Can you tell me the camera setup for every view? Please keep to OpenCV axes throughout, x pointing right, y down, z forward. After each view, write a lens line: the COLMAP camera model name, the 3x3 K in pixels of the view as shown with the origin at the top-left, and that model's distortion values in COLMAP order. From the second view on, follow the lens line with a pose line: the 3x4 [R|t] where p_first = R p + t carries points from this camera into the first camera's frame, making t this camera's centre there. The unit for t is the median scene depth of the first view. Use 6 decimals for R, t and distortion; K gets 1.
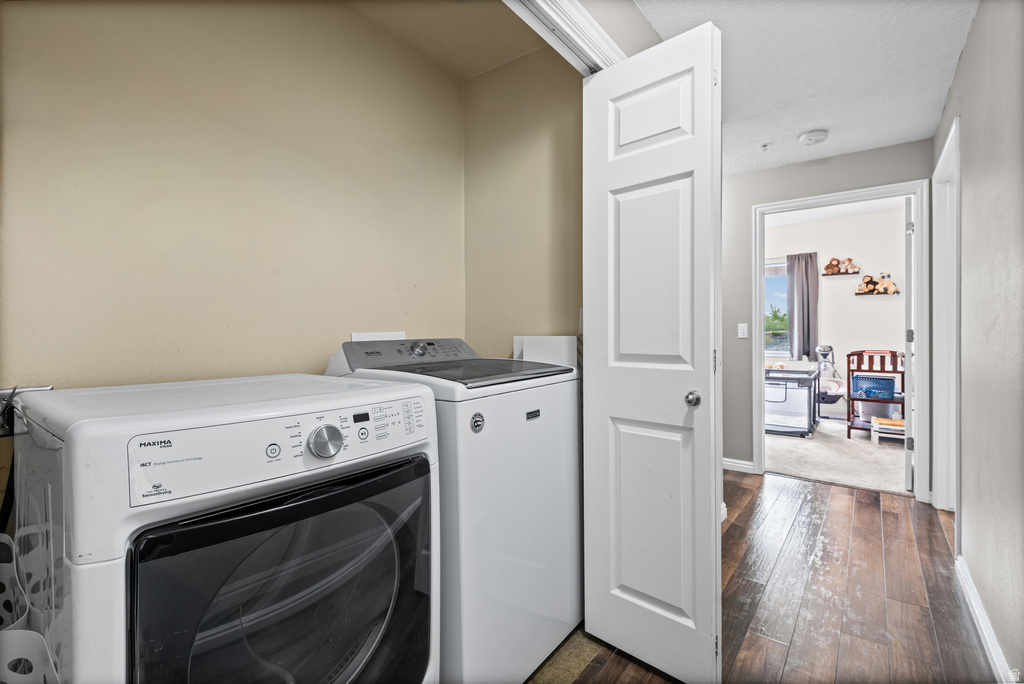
lens RADIAL K [[461.4, 0, 512.1], [0, 461.4, 337.9], [0, 0, 1]] dist [0.026893, -0.017046]
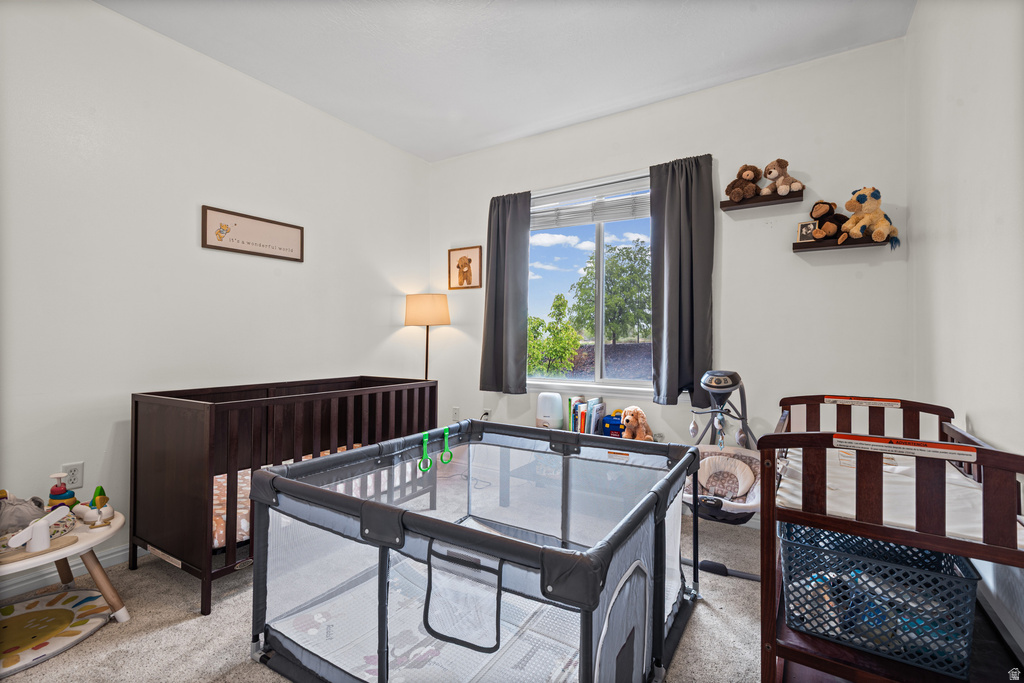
lens RADIAL K [[461.4, 0, 512.1], [0, 461.4, 337.4], [0, 0, 1]] dist [0.026893, -0.017046]
pose [[0.995411, 0.012961, 0.094807, 0.450009], [-0.011469, 0.999802, -0.016271, -0.004665], [-0.094999, 0.015109, 0.995363, 0.614005]]
